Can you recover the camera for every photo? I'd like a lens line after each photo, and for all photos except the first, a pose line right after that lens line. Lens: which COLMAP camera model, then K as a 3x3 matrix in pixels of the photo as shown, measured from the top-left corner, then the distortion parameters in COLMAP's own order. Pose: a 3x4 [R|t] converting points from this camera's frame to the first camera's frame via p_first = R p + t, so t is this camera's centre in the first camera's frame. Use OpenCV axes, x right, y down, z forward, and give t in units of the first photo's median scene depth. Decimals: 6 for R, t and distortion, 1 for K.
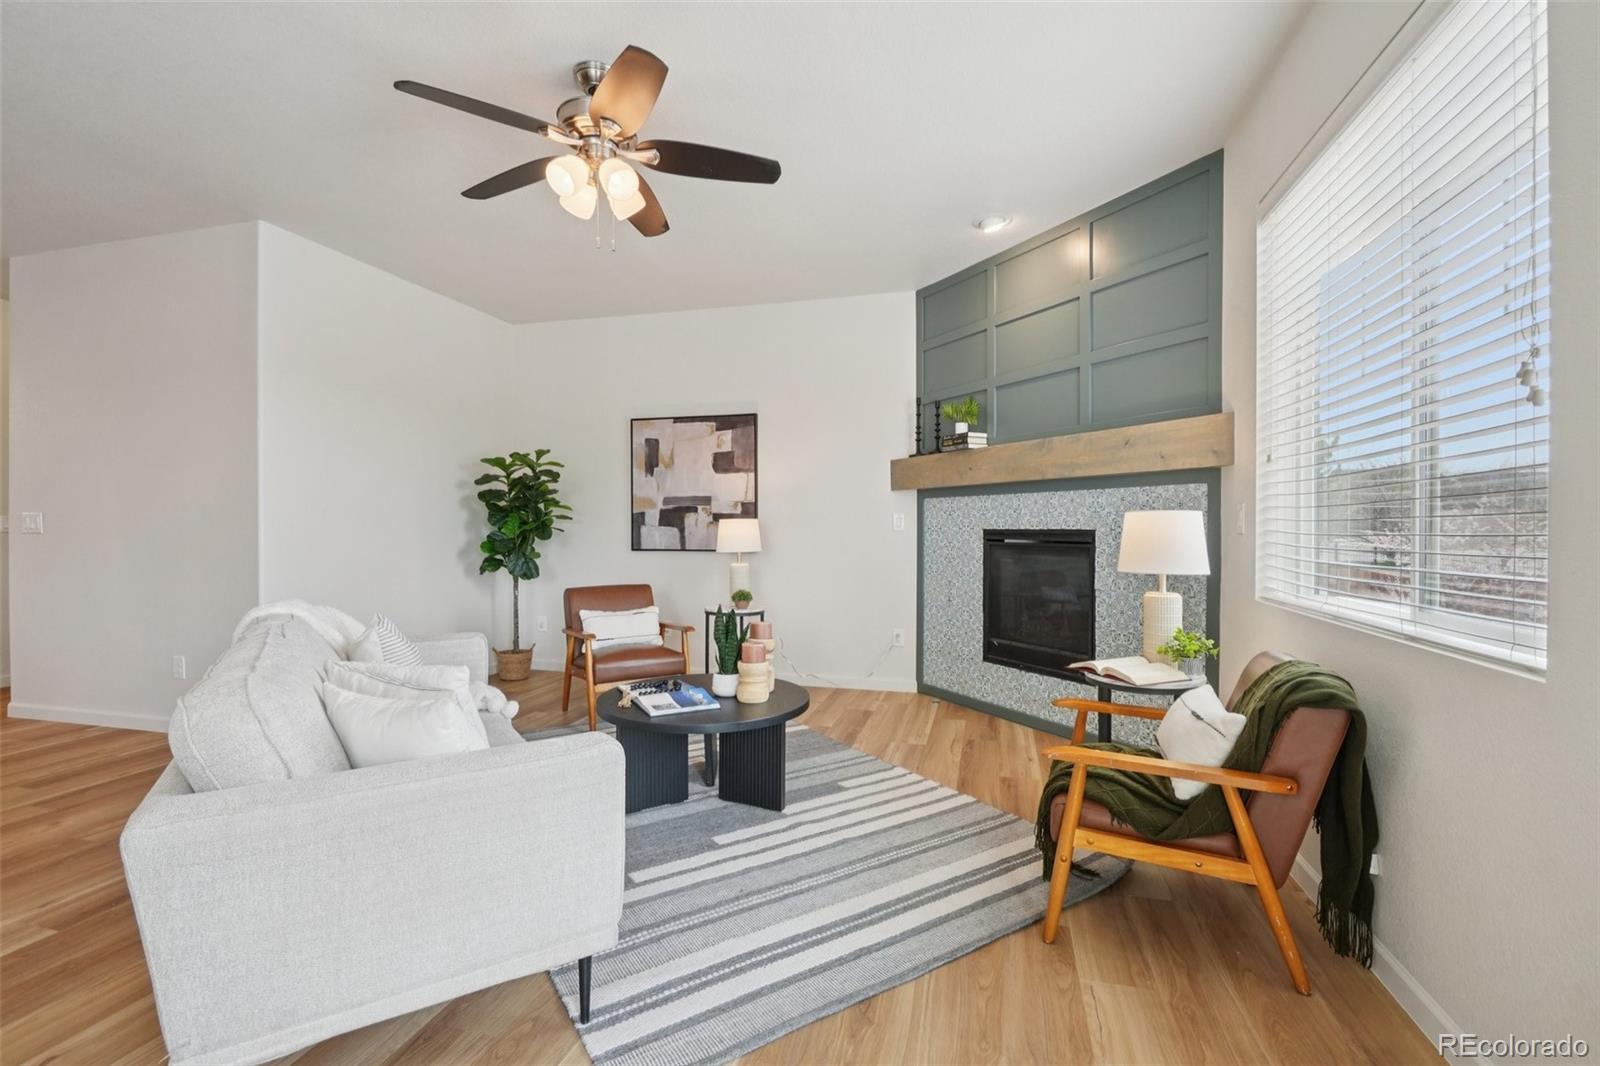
lens RADIAL K [[726.5, 0, 800.4], [0, 726.5, 527.4], [0, 0, 1]] dist [0.032373, -0.000005]
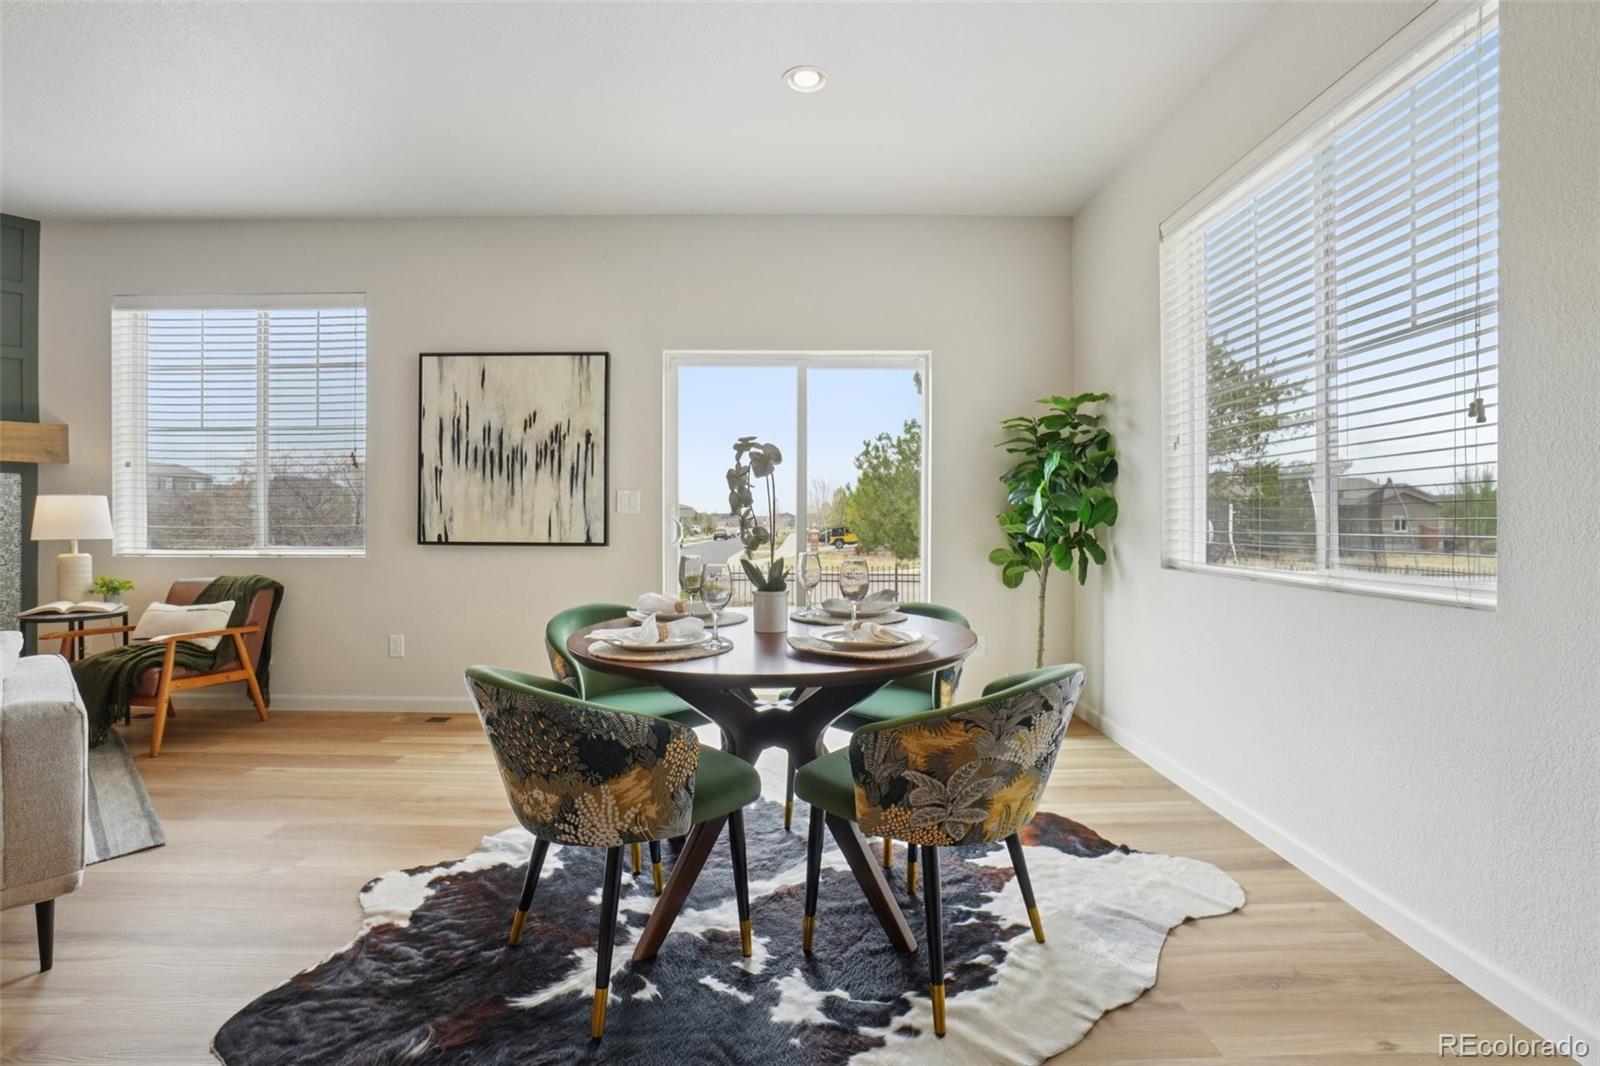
lens RADIAL K [[719.0, 0, 797.9], [0, 719.0, 527.2], [0, 0, 1]] dist [-0.064229, 0.024357]
pose [[-0.267842, -0.009961, 0.963411, -0.697526], [-0.001815, 0.999950, 0.009834, 0.013173], [-0.963461, 0.000885, -0.267847, 0.010100]]
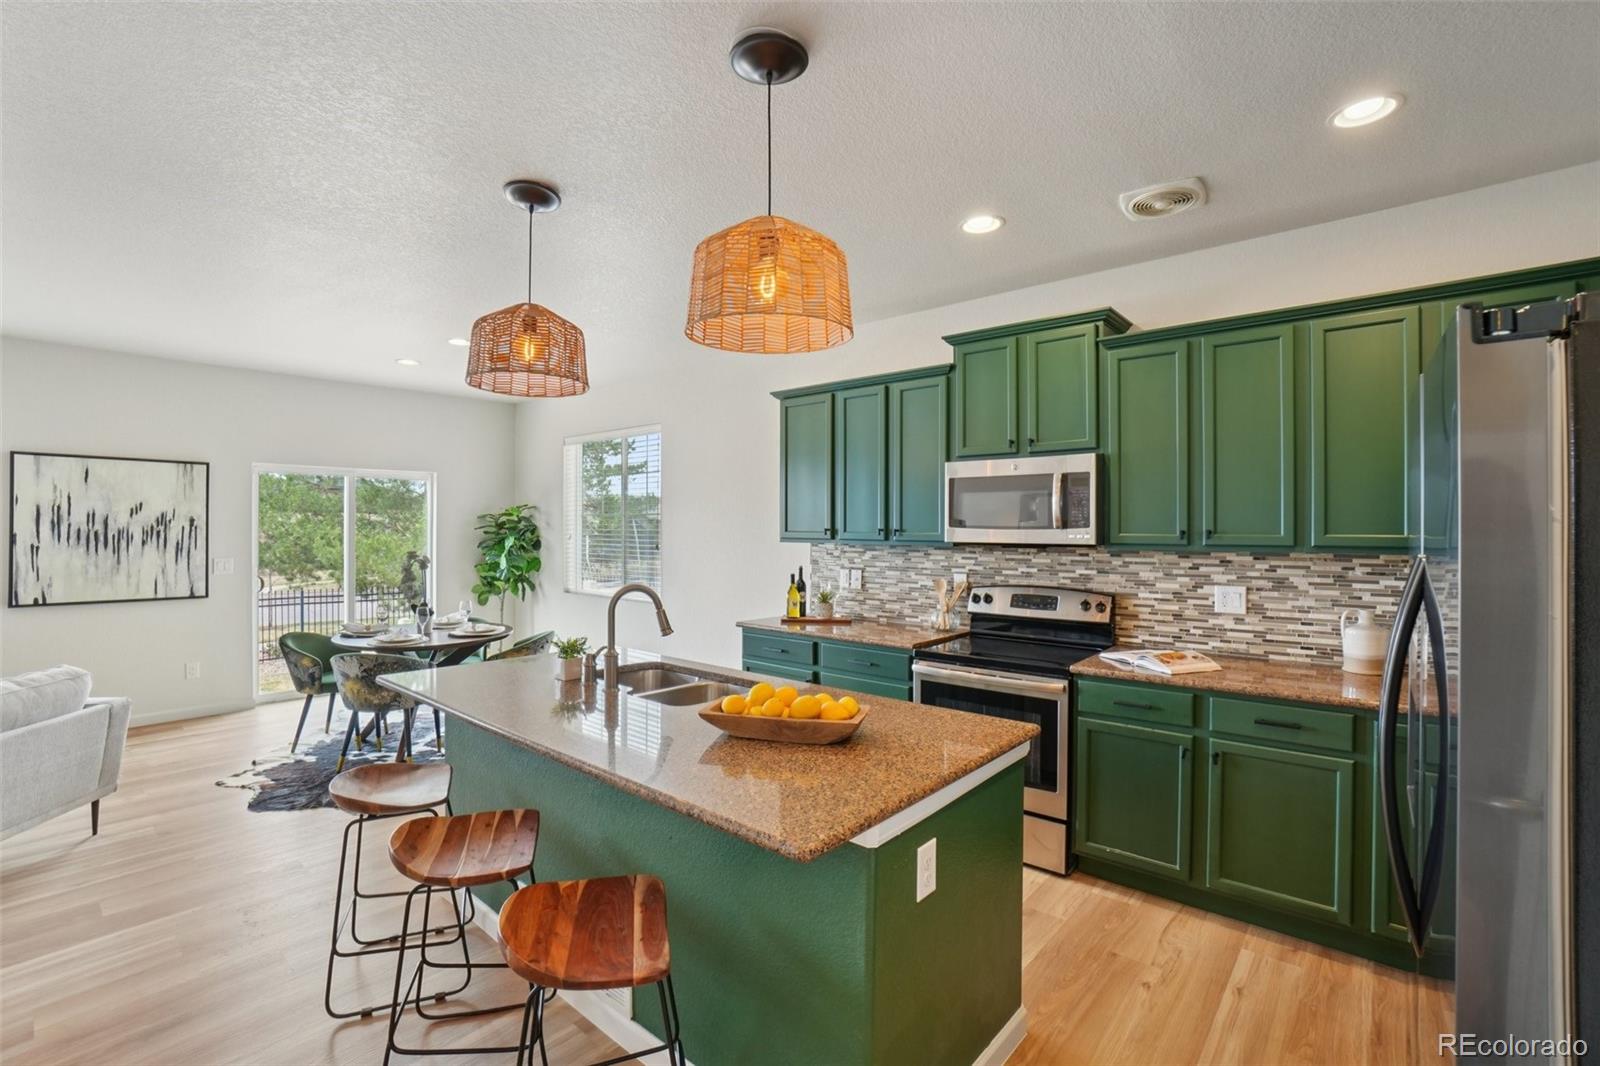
lens RADIAL K [[719.0, 0, 797.9], [0, 719.0, 527.2], [0, 0, 1]] dist [-0.064229, 0.024357]
pose [[-0.897330, -0.004045, 0.441341, -1.250500], [-0.004148, 0.999991, 0.000732, -0.082834], [-0.441340, -0.001174, -0.897339, 0.630648]]
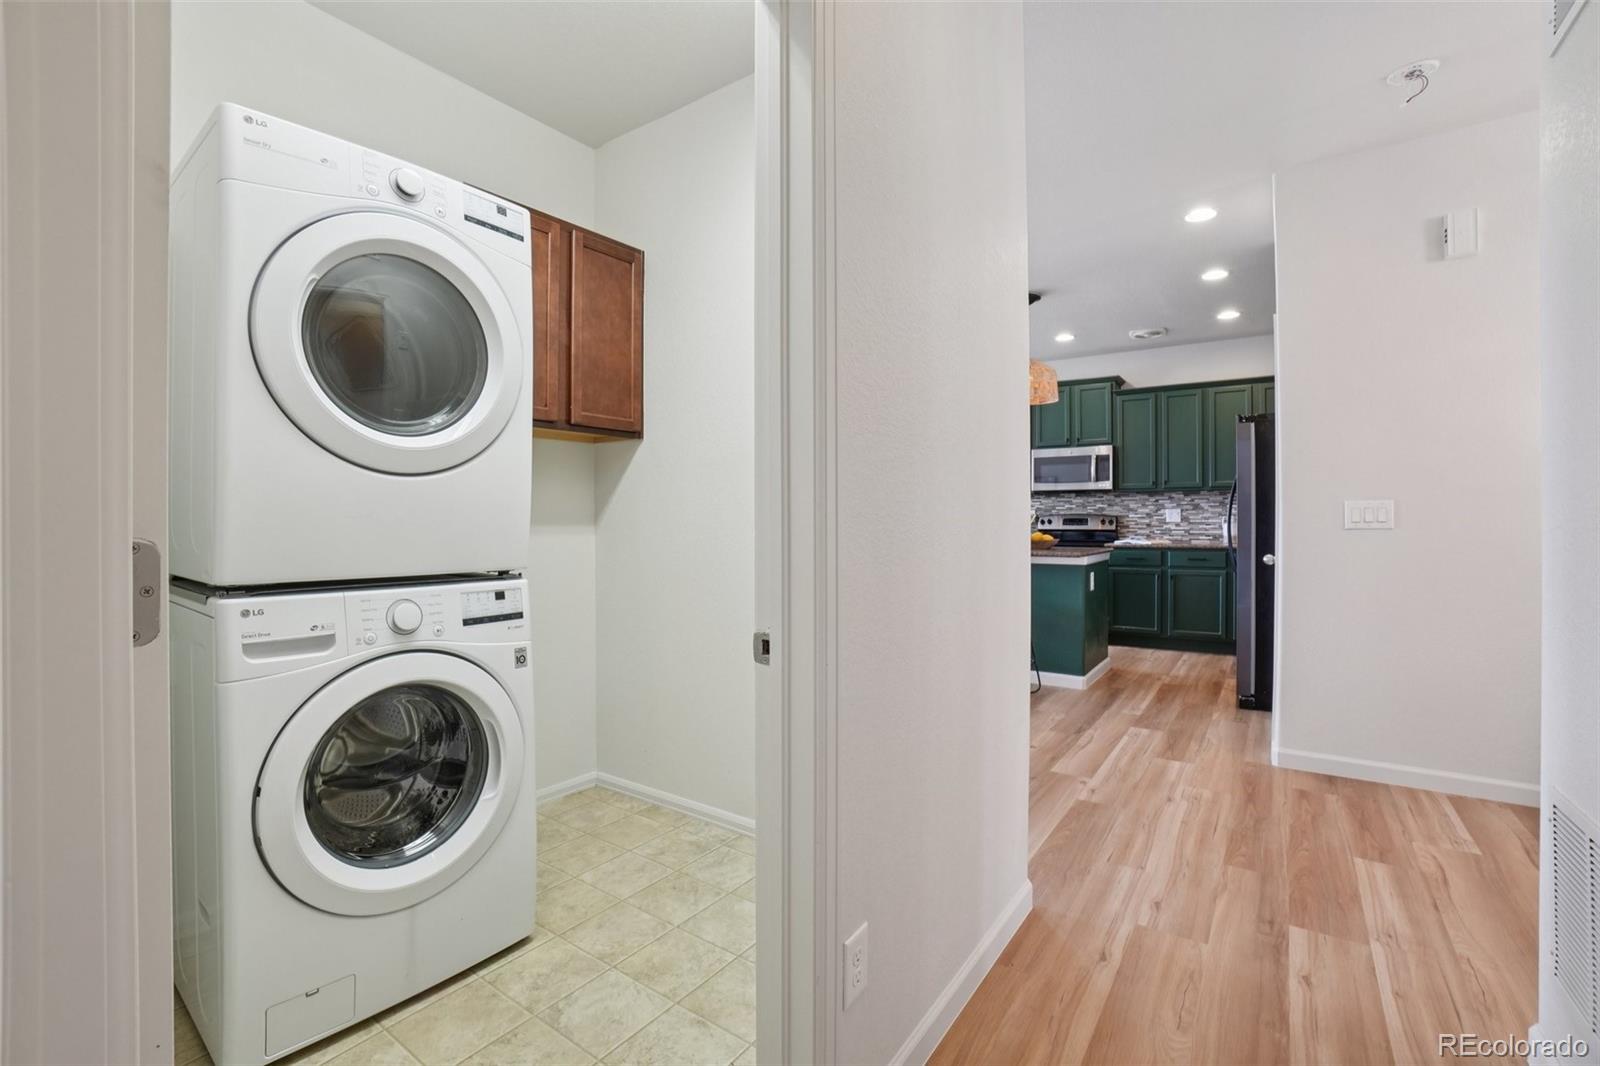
lens RADIAL K [[719.0, 0, 797.9], [0, 719.0, 527.2], [0, 0, 1]] dist [-0.064229, 0.024357]
pose [[-0.937500, -0.003187, 0.347969, -1.105940], [0.001039, 0.999928, 0.011959, -0.005929], [-0.347982, 0.011573, -0.937430, 1.475344]]
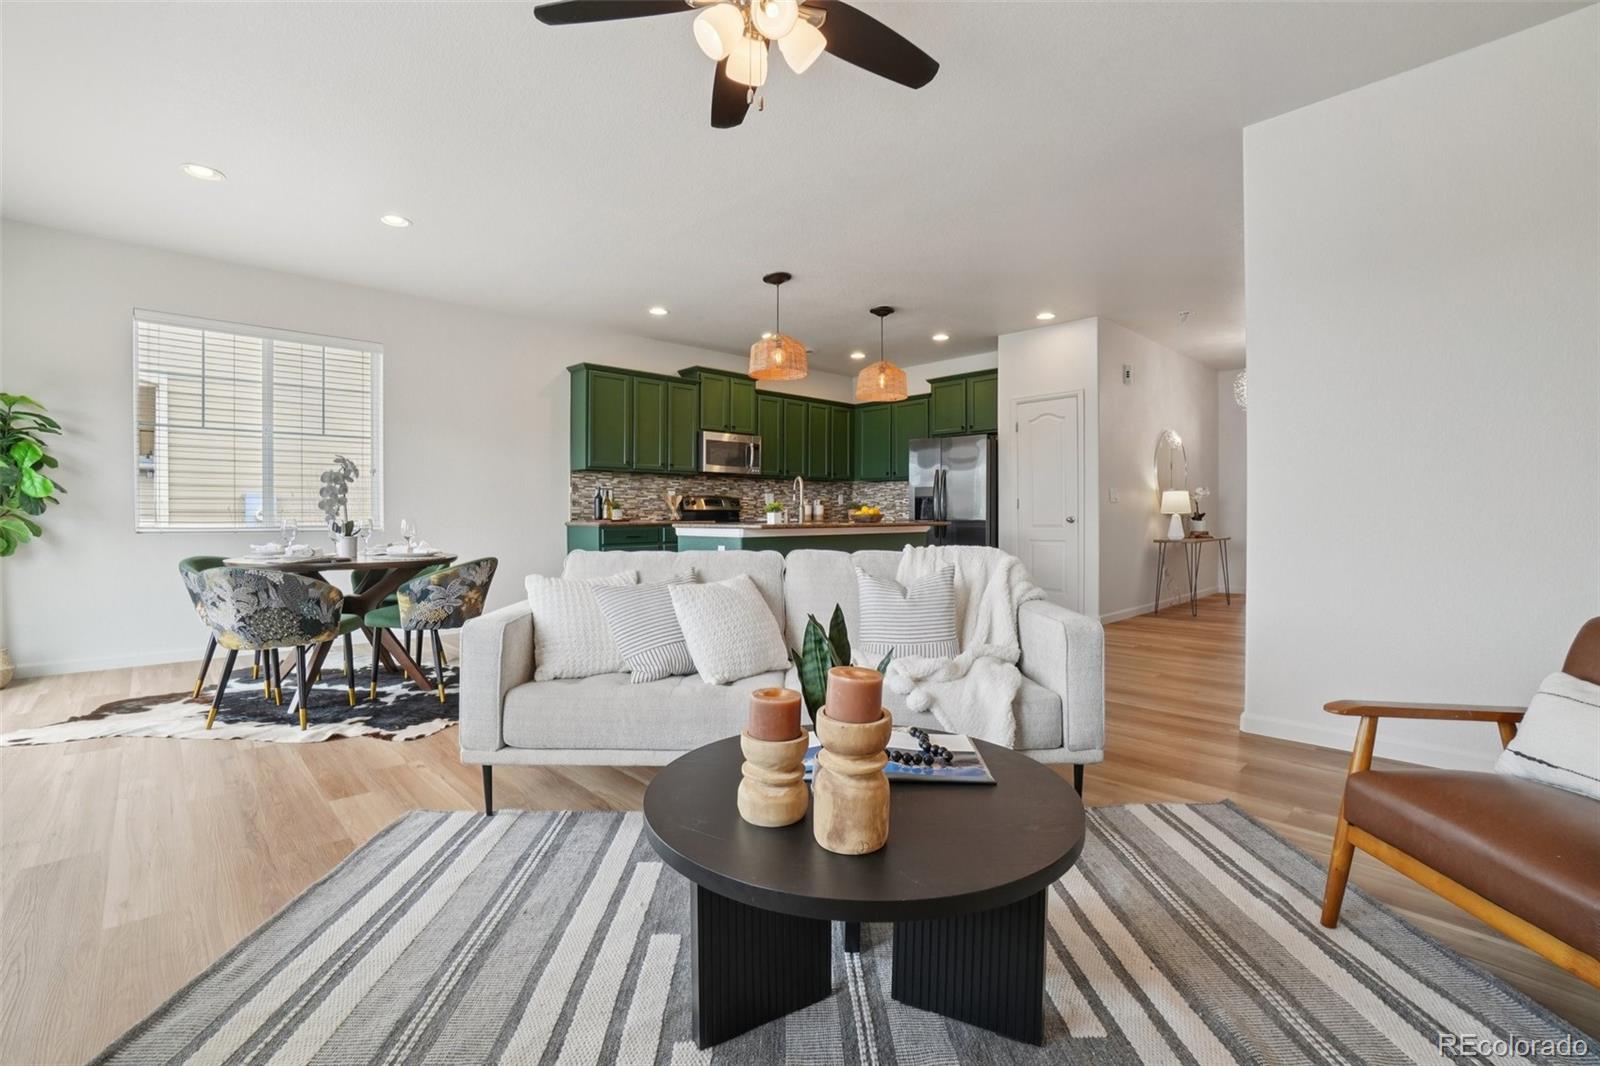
lens RADIAL K [[716.5, 0, 800.7], [0, 716.5, 523.9], [0, 0, 1]] dist [-0.035042, 0.000314]
pose [[-0.526756, 0.008536, -0.849974, 0.209683], [0.000133, 0.999950, 0.009960, 0.035072], [0.850017, 0.005134, -0.526731, 0.858278]]
